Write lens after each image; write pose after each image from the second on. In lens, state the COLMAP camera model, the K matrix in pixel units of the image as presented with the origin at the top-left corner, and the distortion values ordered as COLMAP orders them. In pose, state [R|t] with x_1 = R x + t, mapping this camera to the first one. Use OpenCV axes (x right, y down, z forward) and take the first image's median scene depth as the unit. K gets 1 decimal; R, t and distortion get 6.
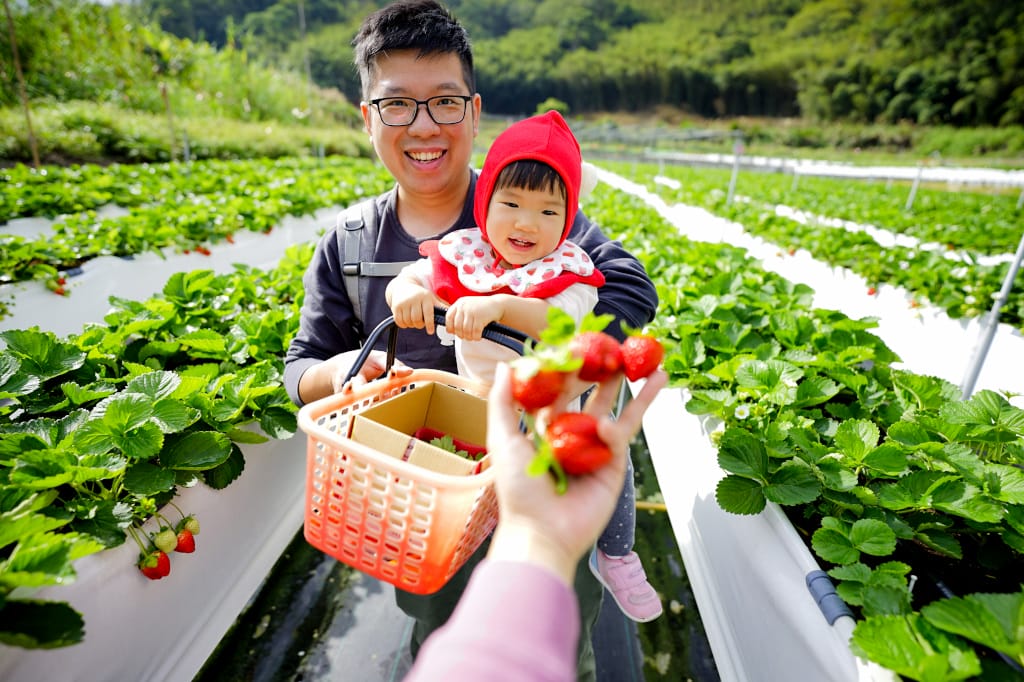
lens RADIAL K [[560.2, 0, 507.2], [0, 560.2, 345.2], [0, 0, 1]] dist [-0.048634, 0.033990]
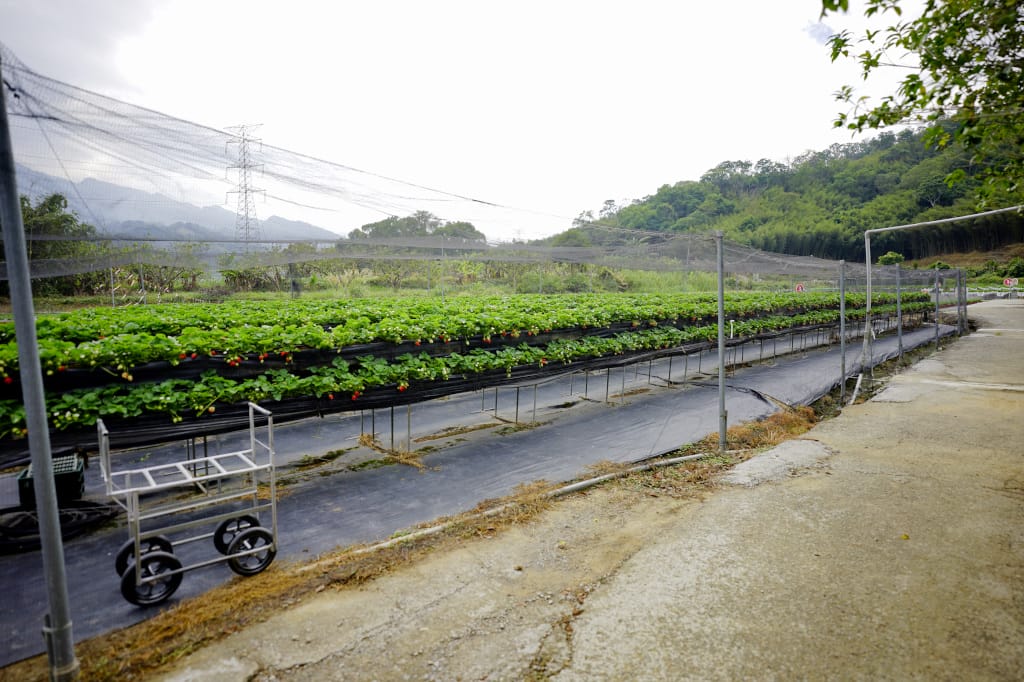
lens RADIAL K [[580.8, 0, 512.0], [0, 580.8, 341.0], [0, 0, 1]] dist [-0.052994, 0.065649]
pose [[0.798699, -0.008026, -0.601677, 2.304949], [-0.144831, 0.967951, -0.205168, 2.446478], [0.584041, 0.251009, 0.771940, -7.246715]]
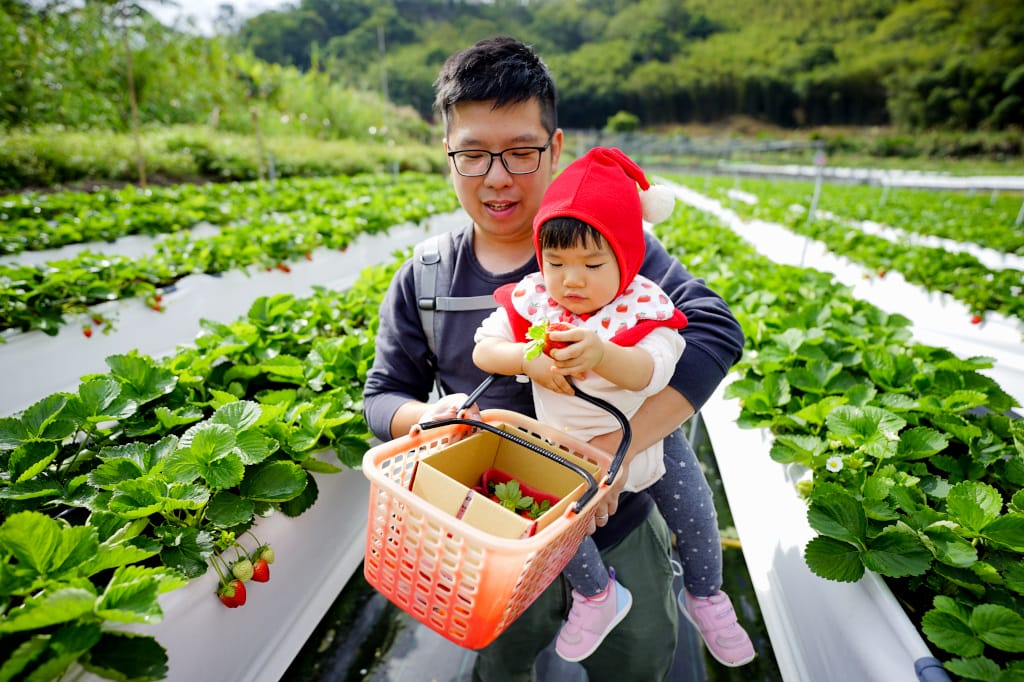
lens RADIAL K [[560.2, 0, 507.2], [0, 560.2, 345.2], [0, 0, 1]] dist [-0.048634, 0.033990]
pose [[0.993120, 0.024378, -0.114536, -0.002659], [-0.026920, 0.999423, -0.020704, -0.006429], [0.113966, 0.023645, 0.993203, 0.002847]]
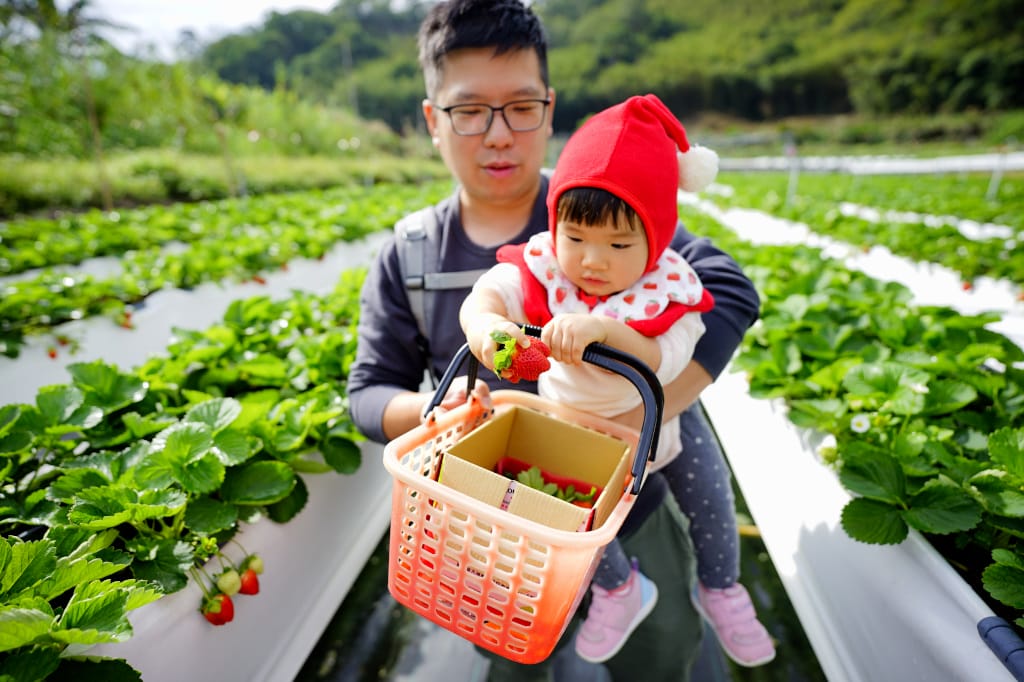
lens RADIAL K [[564.1, 0, 507.4], [0, 564.1, 344.3], [0, 0, 1]] dist [-0.049060, 0.035278]
pose [[0.995281, -0.041901, -0.087520, -0.006646], [0.038648, 0.998510, -0.038534, 0.001223], [0.089004, 0.034970, 0.995417, 0.011756]]
